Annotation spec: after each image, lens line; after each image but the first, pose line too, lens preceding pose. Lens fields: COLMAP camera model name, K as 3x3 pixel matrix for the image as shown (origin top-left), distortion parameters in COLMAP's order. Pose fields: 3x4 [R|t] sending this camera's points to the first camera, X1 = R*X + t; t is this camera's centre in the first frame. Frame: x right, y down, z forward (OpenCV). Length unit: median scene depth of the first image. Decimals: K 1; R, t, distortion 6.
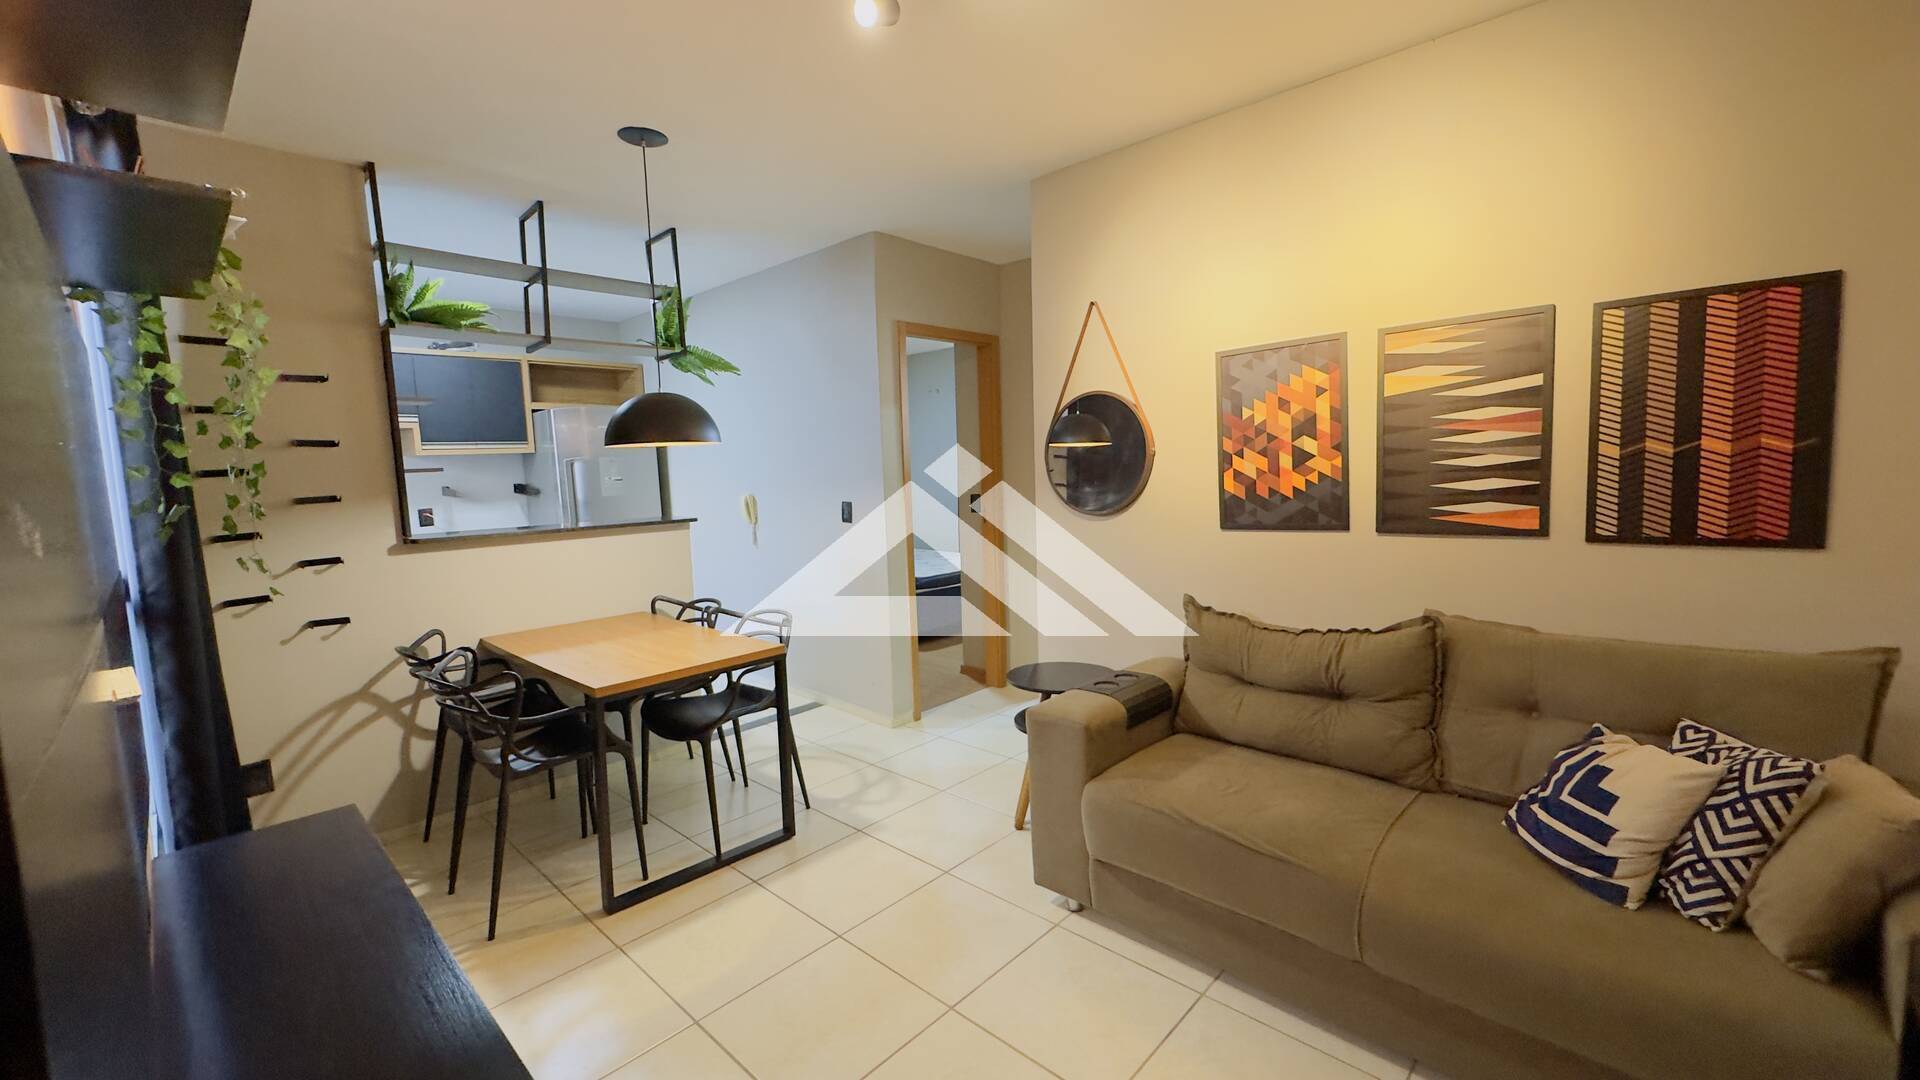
lens RADIAL K [[766.6, 0, 955.3], [0, 766.6, 537.5], [0, 0, 1]] dist [-0.003000, 0.000319]
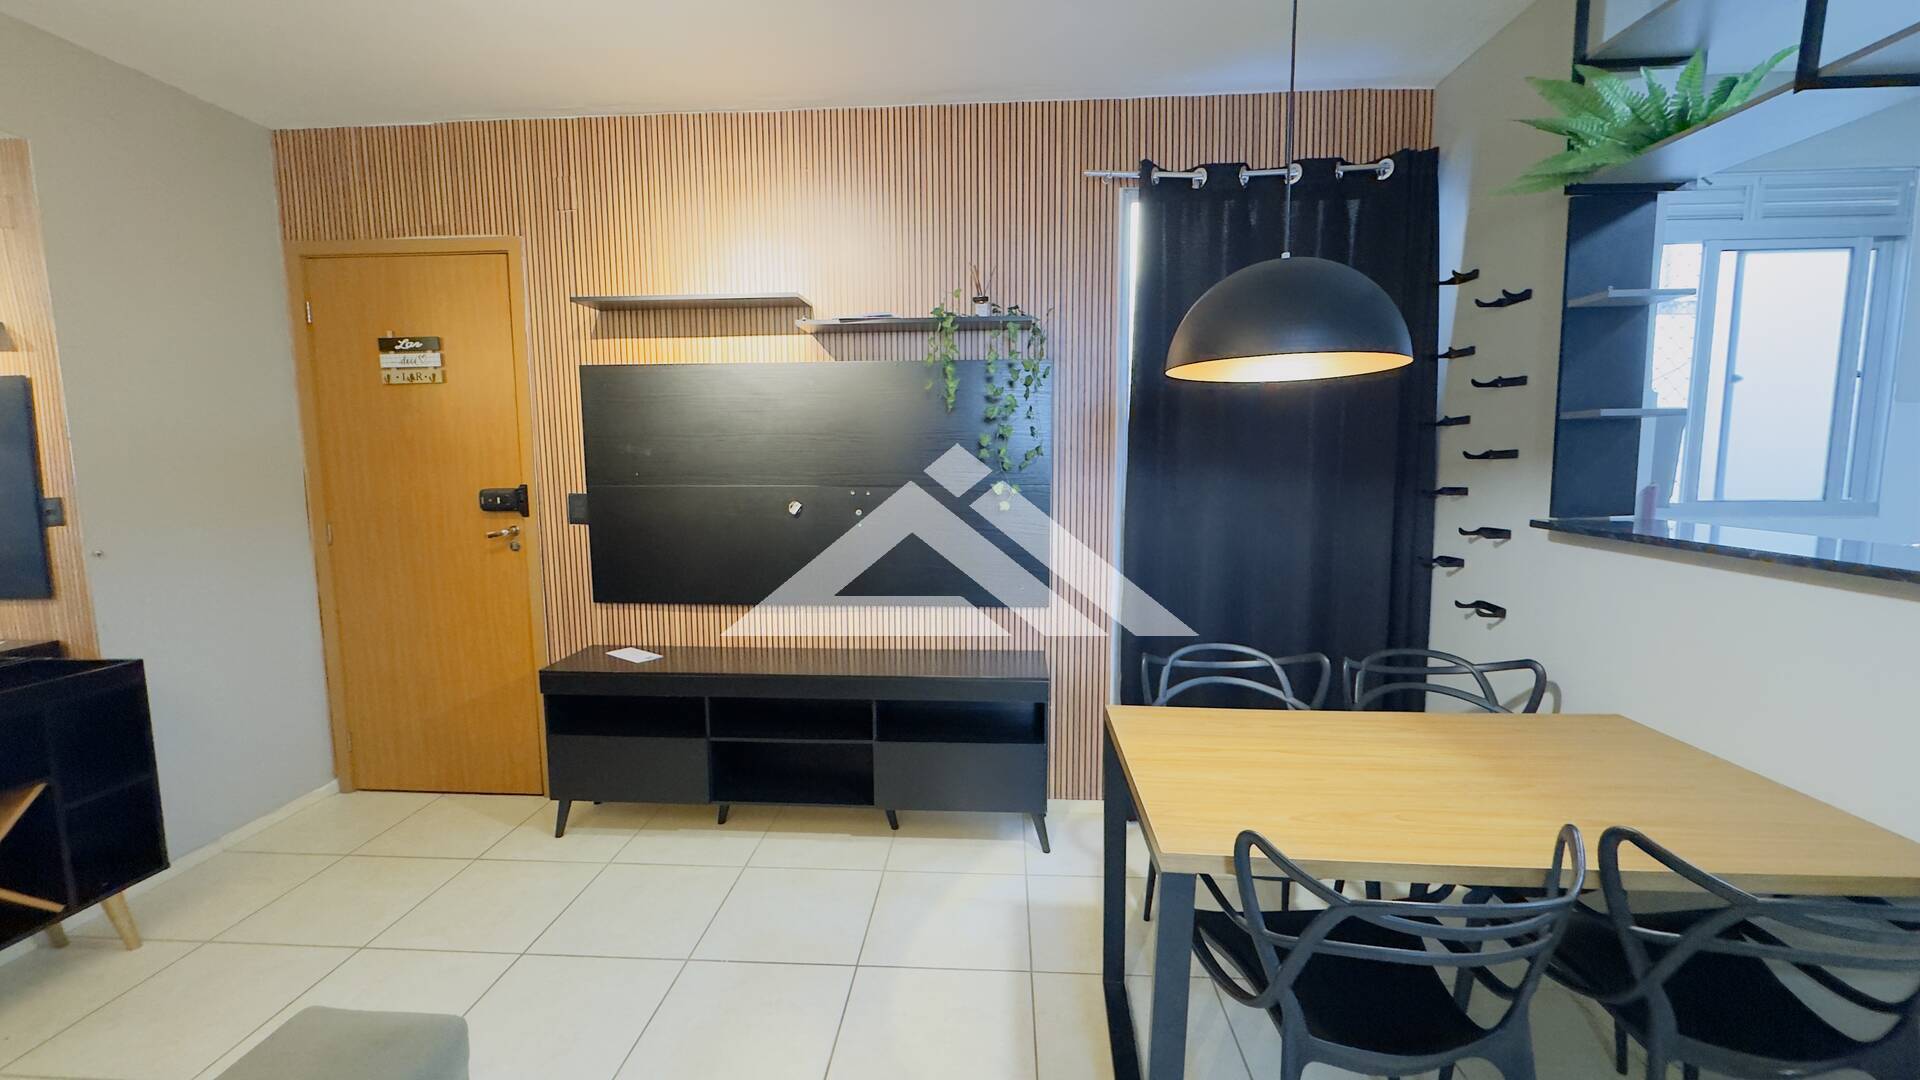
lens RADIAL K [[766.6, 0, 964.0], [0, 766.6, 540.1], [0, 0, 1]] dist [-0.003000, 0.000319]
pose [[-0.764929, 0.108634, -0.634888, 0.071877], [-0.030029, 0.978589, 0.203623, -0.073654], [0.643415, 0.174822, -0.745288, 0.854862]]
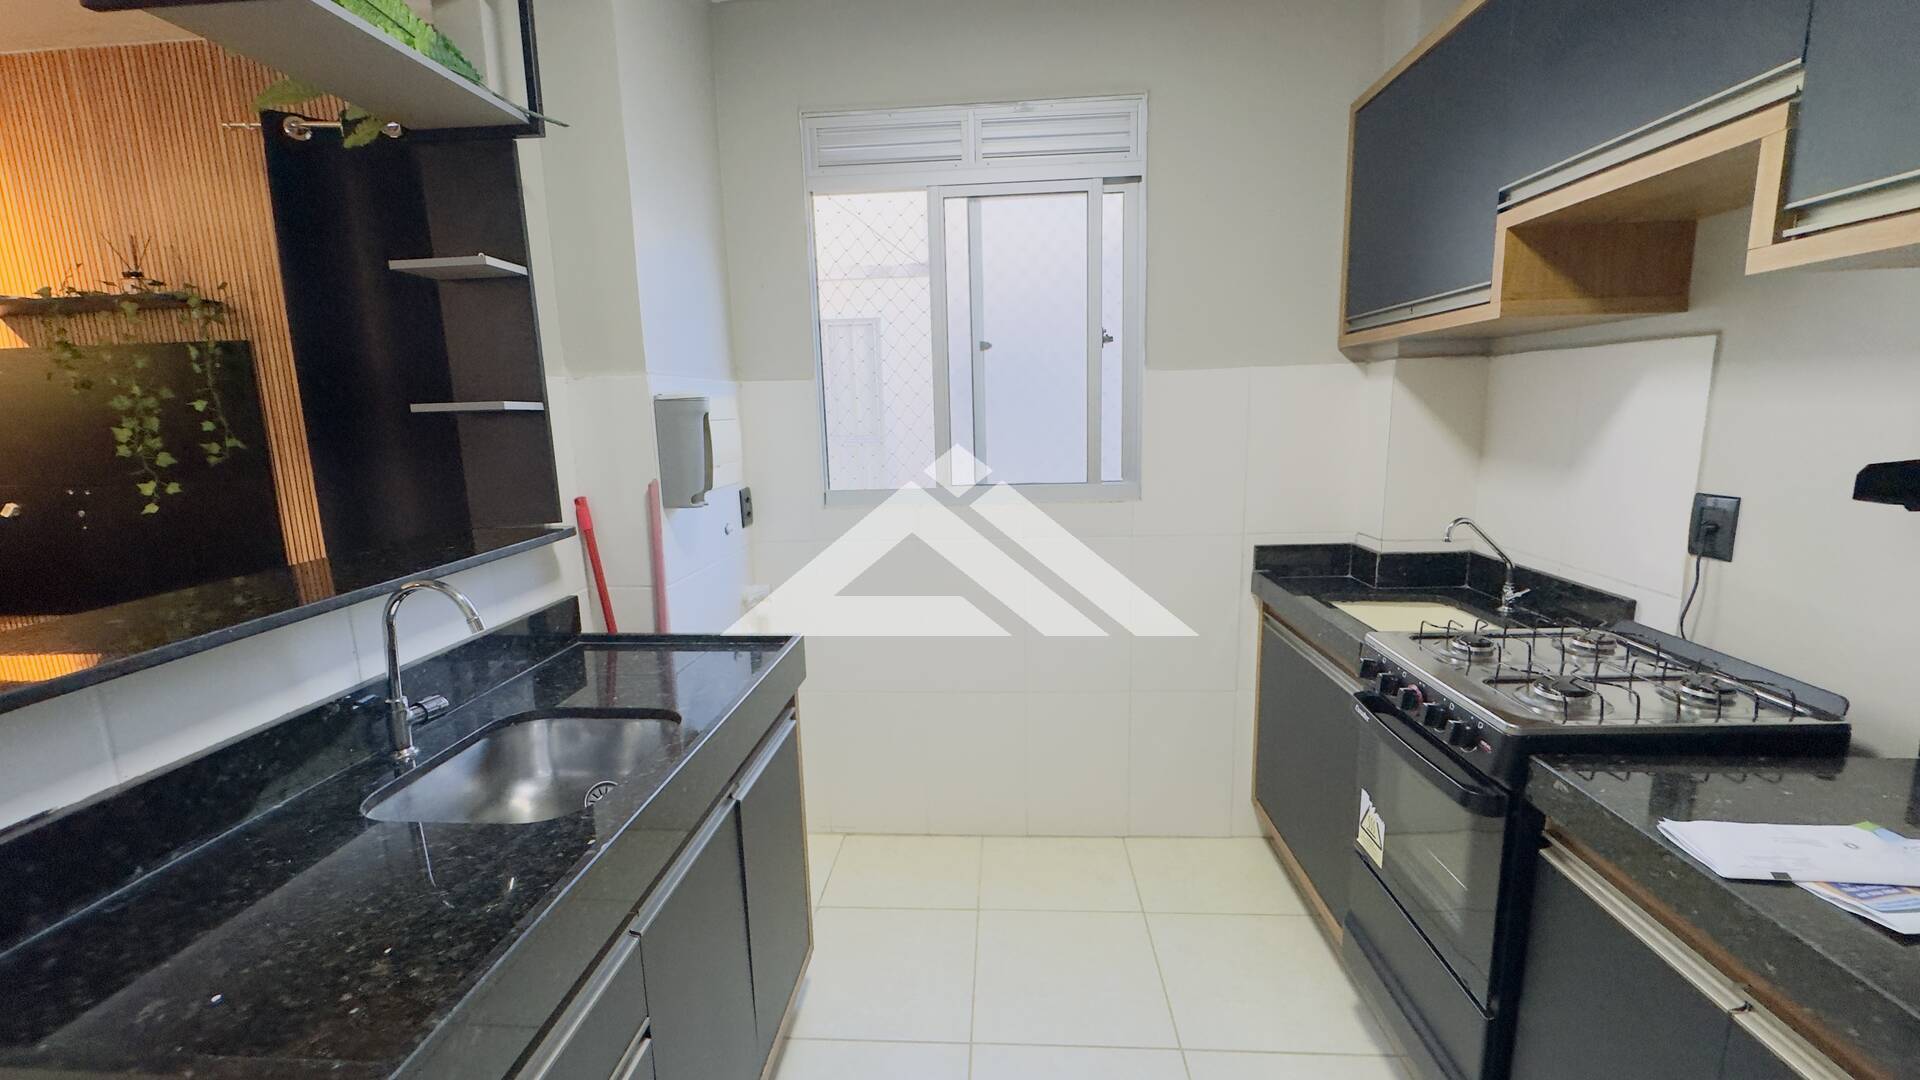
lens RADIAL K [[766.6, 0, 959.2], [0, 766.6, 535.5], [0, 0, 1]] dist [-0.003000, 0.000319]
pose [[-0.766867, 0.158878, -0.621830, -0.464183], [-0.009557, 0.965941, 0.258585, -0.106658], [0.641735, 0.204243, -0.739230, 1.208568]]
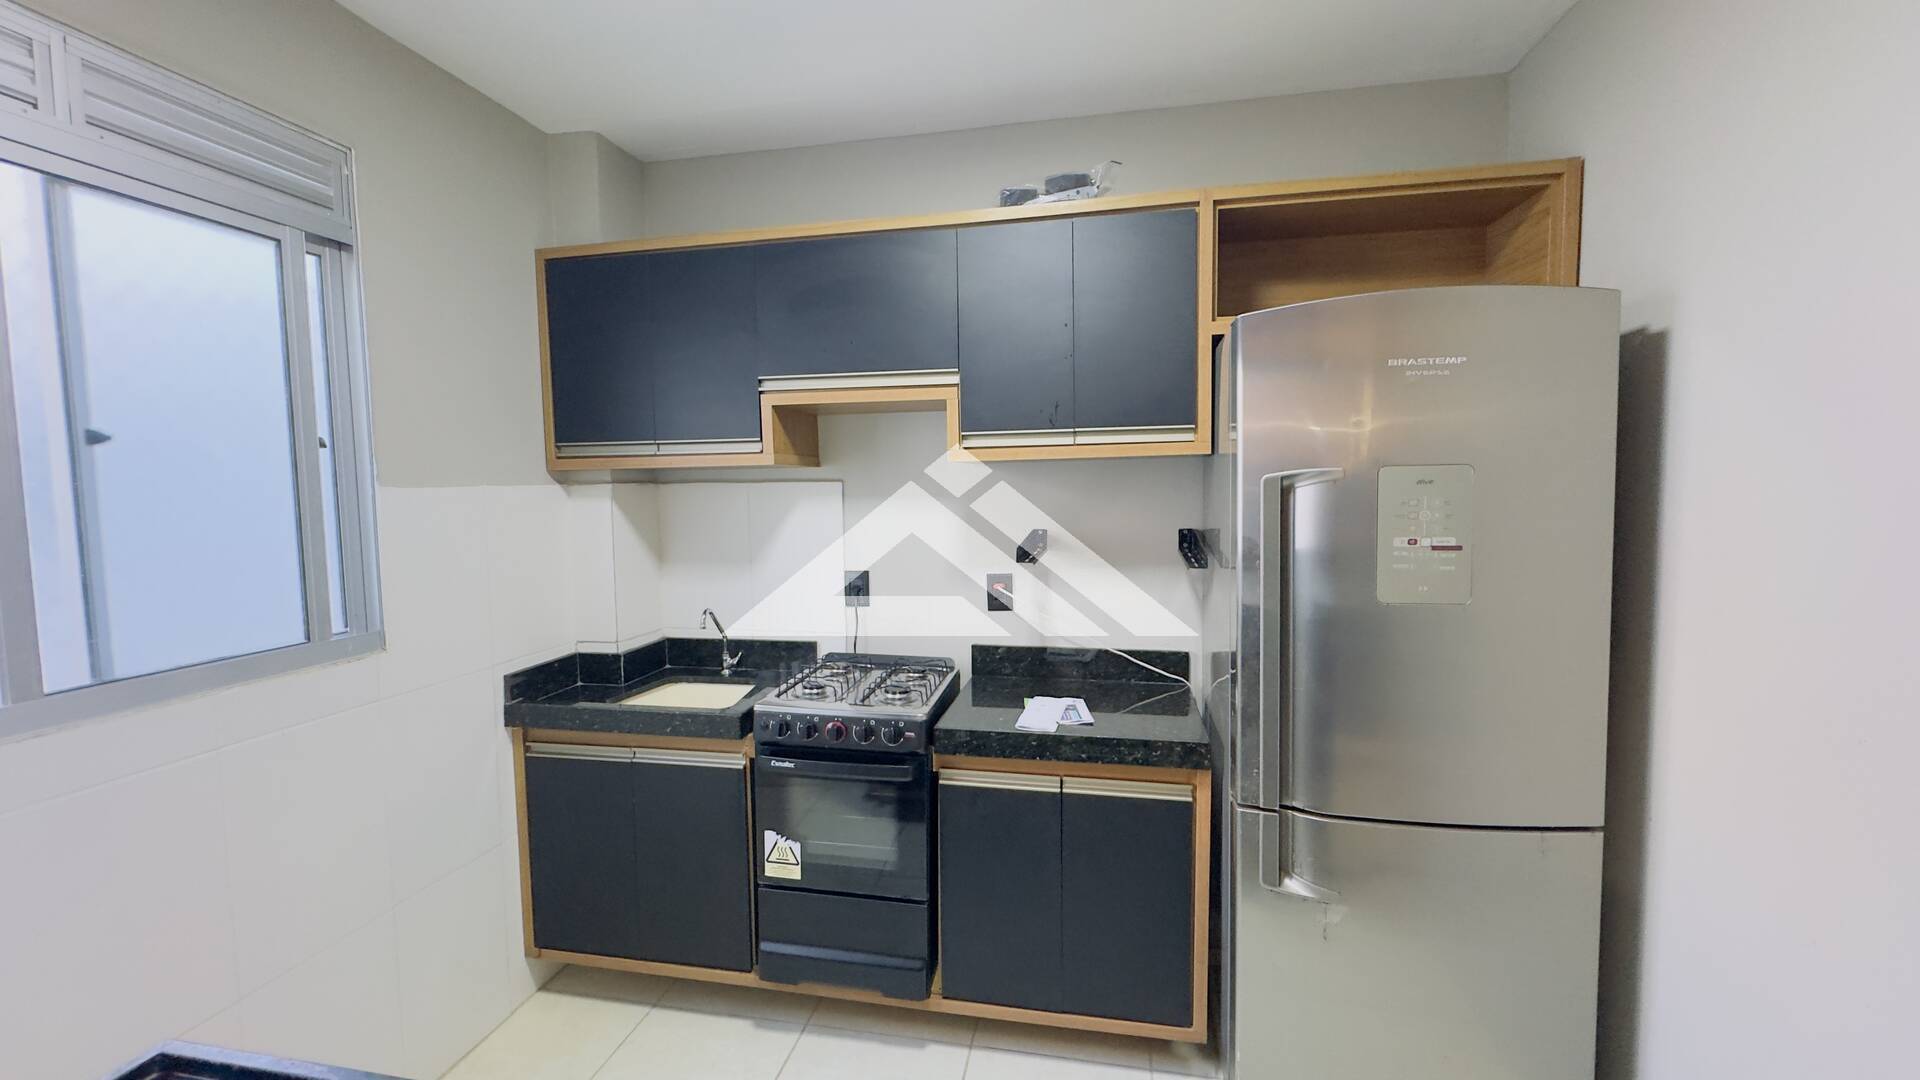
lens RADIAL K [[766.6, 0, 950.3], [0, 766.6, 537.0], [0, 0, 1]] dist [-0.003000, 0.000319]
pose [[0.524882, 0.083845, -0.847035, -0.386928], [-0.086833, 0.995219, 0.044705, -0.099405], [0.846734, 0.050086, 0.529653, 0.906581]]
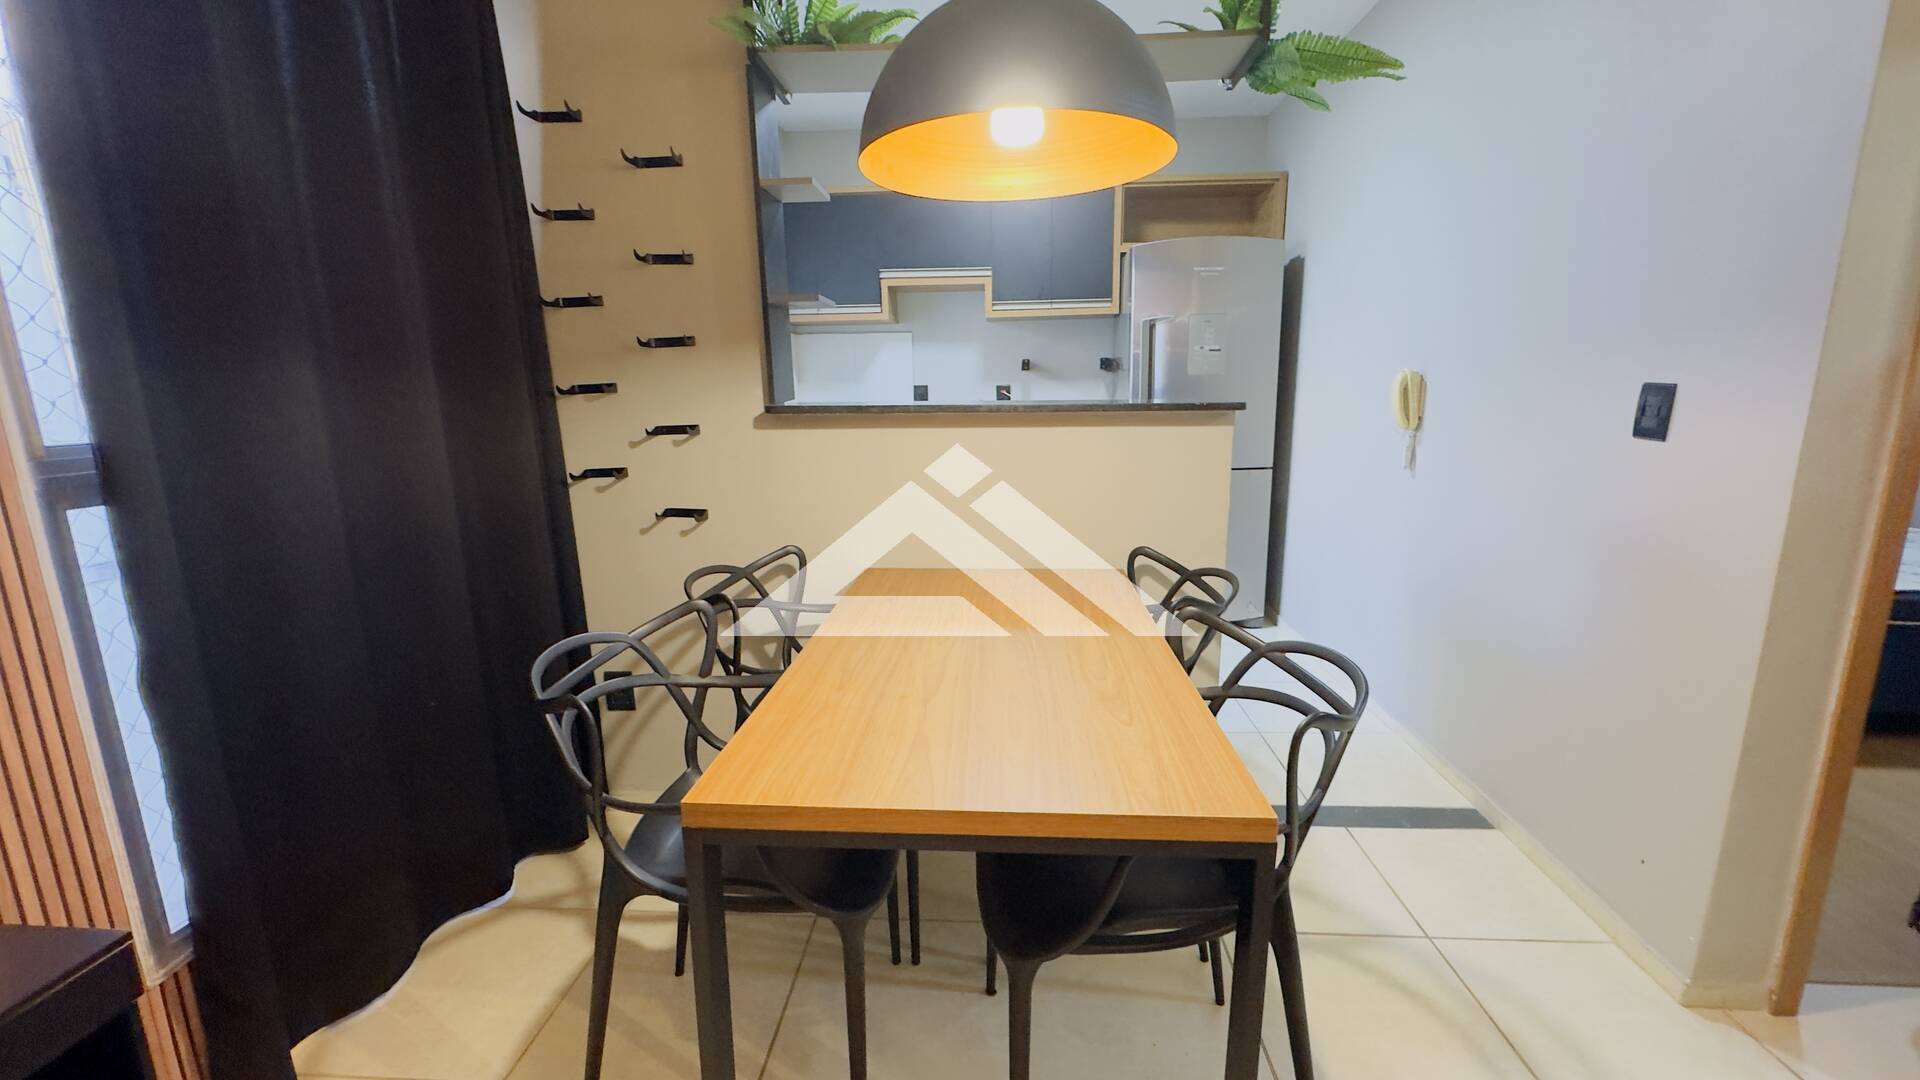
lens RADIAL K [[766.6, 0, 951.1], [0, 766.6, 536.8], [0, 0, 1]] dist [-0.003000, 0.000319]
pose [[0.635532, 0.174685, -0.752053, -0.069155], [-0.081357, 0.983797, 0.159762, -0.003834], [0.767776, -0.040349, 0.639447, 0.502857]]
